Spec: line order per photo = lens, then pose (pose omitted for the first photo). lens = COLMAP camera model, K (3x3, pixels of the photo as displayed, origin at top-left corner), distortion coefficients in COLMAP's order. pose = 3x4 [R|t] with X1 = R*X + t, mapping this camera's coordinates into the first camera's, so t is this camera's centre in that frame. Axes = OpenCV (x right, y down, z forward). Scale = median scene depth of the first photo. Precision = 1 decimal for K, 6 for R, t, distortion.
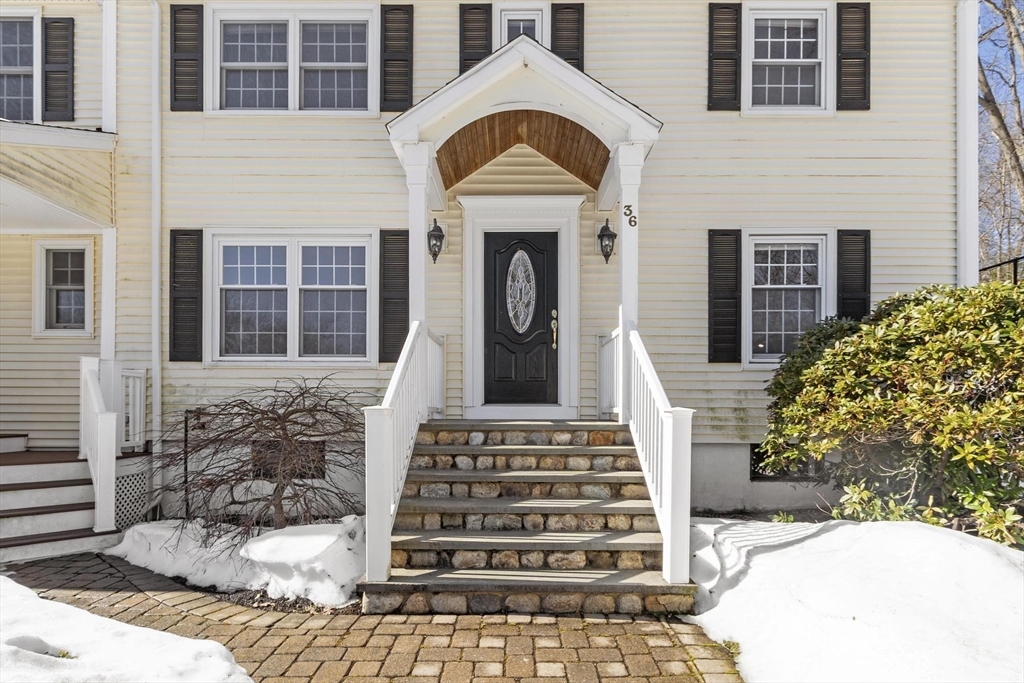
lens RADIAL K [[531.6, 0, 512.4], [0, 531.6, 342.1], [0, 0, 1]] dist [-0.000148, 0.000127]
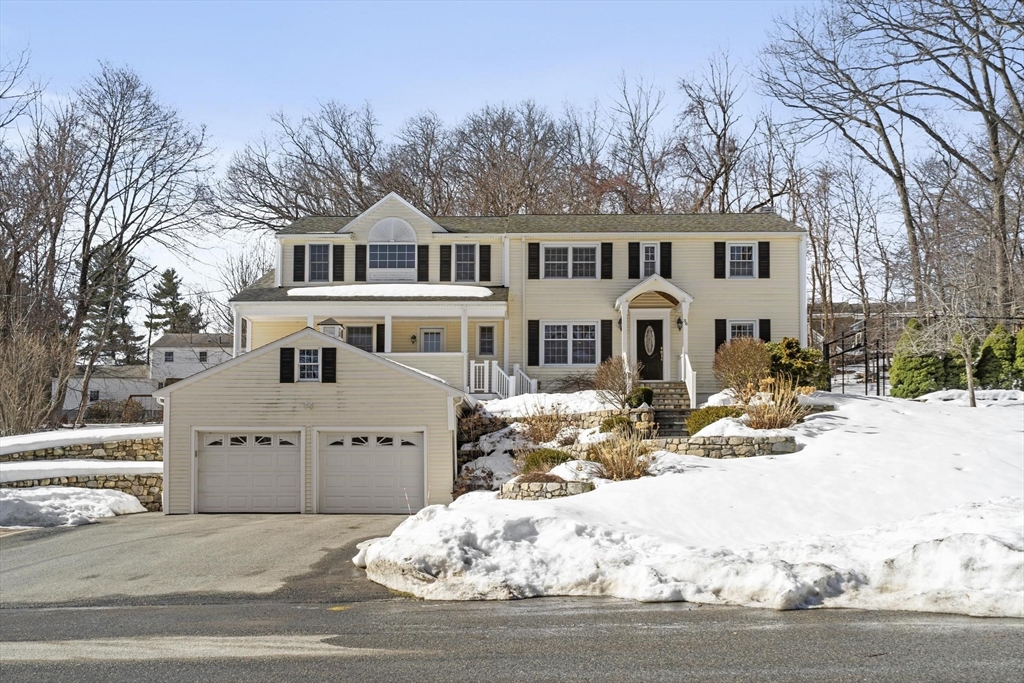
lens RADIAL K [[972.3, 0, 511.6], [0, 972.3, 342.1], [0, 0, 1]] dist [0.006323, 0.000000]
pose [[0.999744, -0.006862, -0.021559, -0.622406], [0.006674, 0.999939, -0.008765, -0.047177], [0.021618, 0.008619, 0.999729, -4.293963]]
